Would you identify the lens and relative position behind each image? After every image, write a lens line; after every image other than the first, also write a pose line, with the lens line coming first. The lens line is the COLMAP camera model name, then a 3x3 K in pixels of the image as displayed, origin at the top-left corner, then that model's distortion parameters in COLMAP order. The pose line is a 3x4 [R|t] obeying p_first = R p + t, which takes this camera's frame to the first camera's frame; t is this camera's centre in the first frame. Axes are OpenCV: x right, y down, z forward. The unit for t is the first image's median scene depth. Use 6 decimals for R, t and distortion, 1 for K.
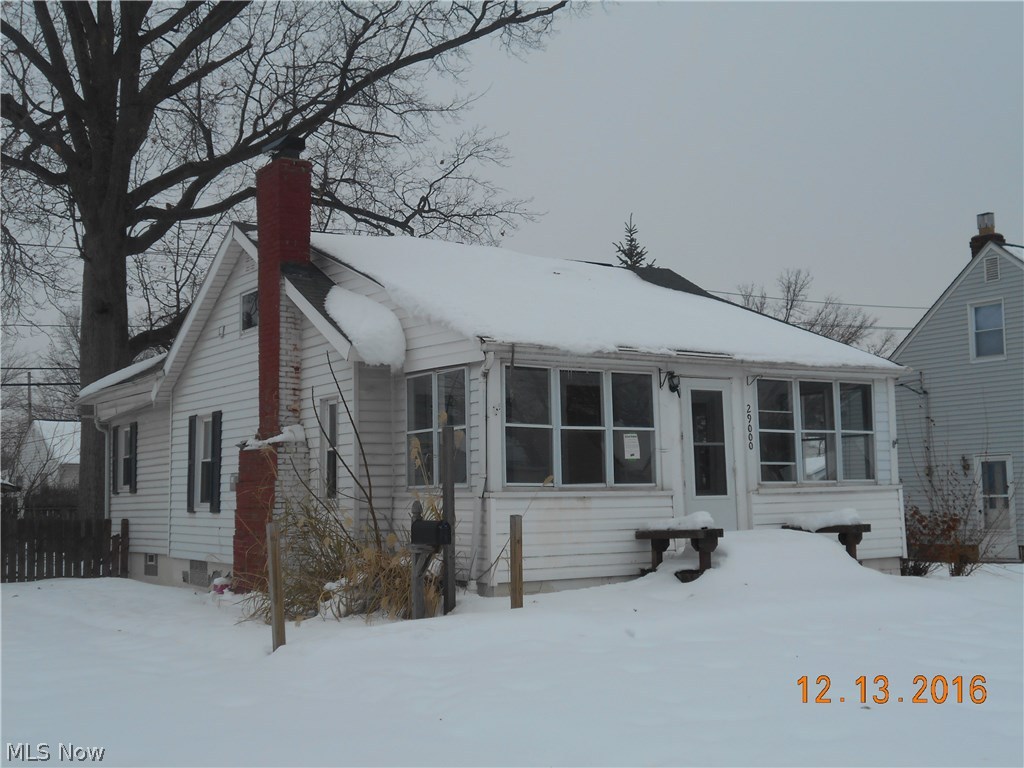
lens RADIAL K [[1280.4, 0, 514.2], [0, 1280.4, 386.8], [0, 0, 1]] dist [-0.011431, 0.000000]
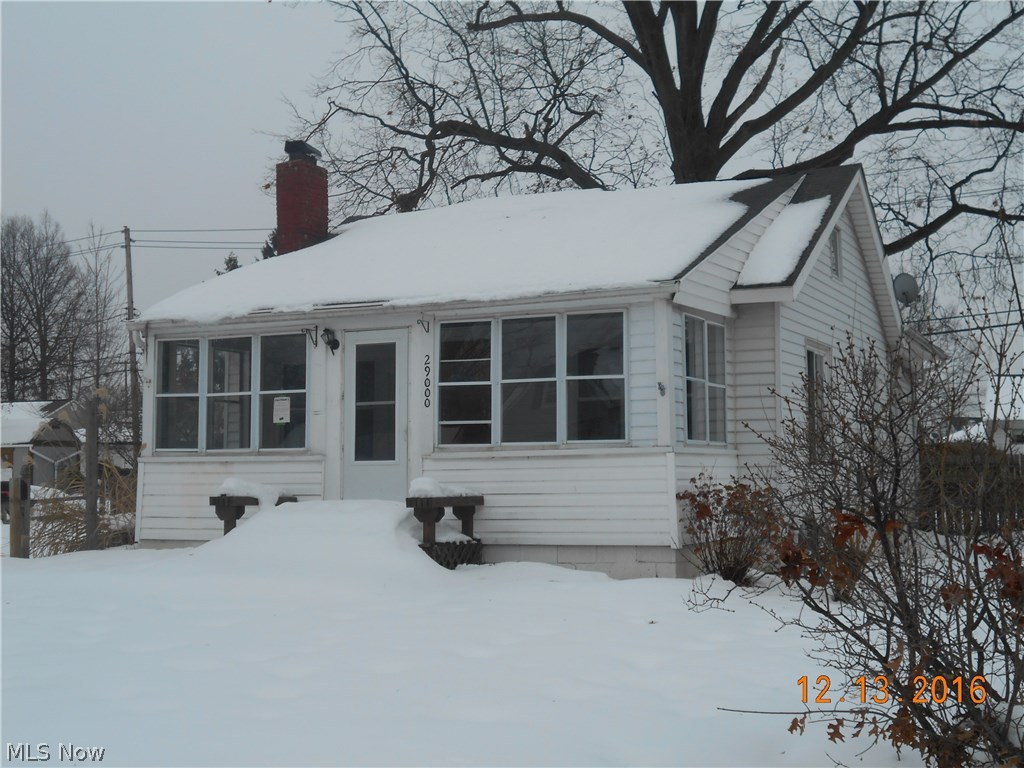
lens RADIAL K [[1280.4, 0, 516.2], [0, 1280.4, 379.1], [0, 0, 1]] dist [-0.011431, 0.000000]
pose [[0.524863, -0.043122, -0.850094, 0.963341], [0.077518, 0.996987, -0.002712, 0.037692], [0.847649, -0.064475, 0.526625, 0.609808]]
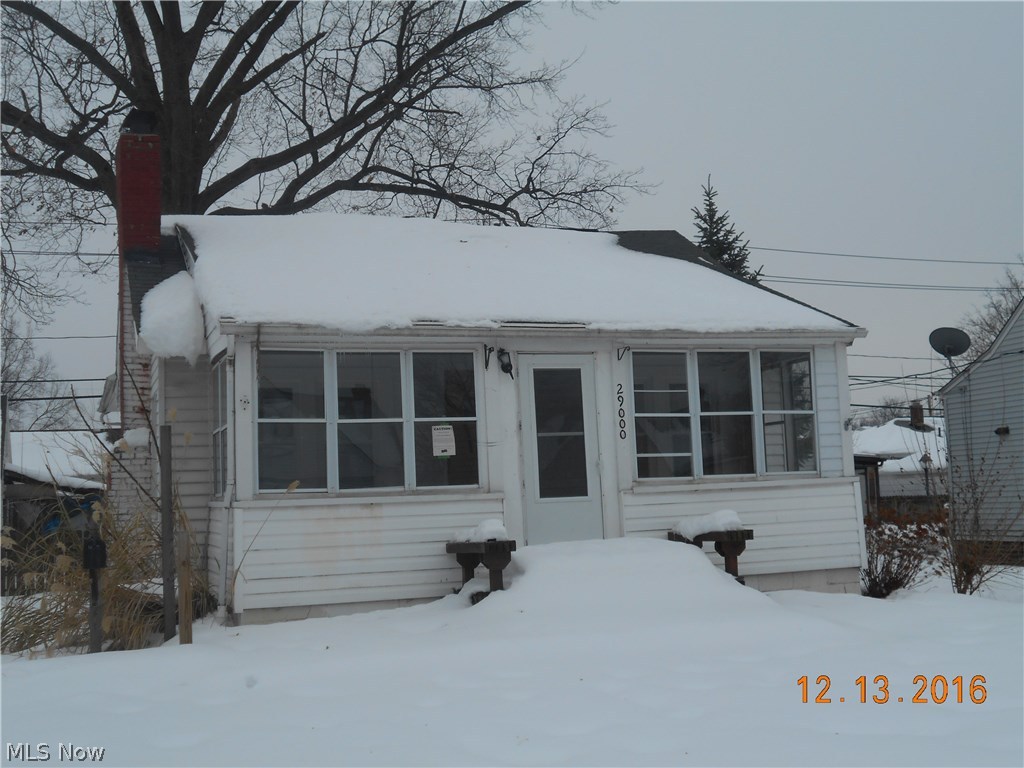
lens RADIAL K [[1280.4, 0, 516.1], [0, 1280.4, 385.3], [0, 0, 1]] dist [-0.011431, 0.000000]
pose [[0.970731, -0.042465, -0.236386, 0.317970], [0.043182, 0.999065, -0.002145, 0.013908], [0.236256, -0.008126, 0.971657, 0.198329]]
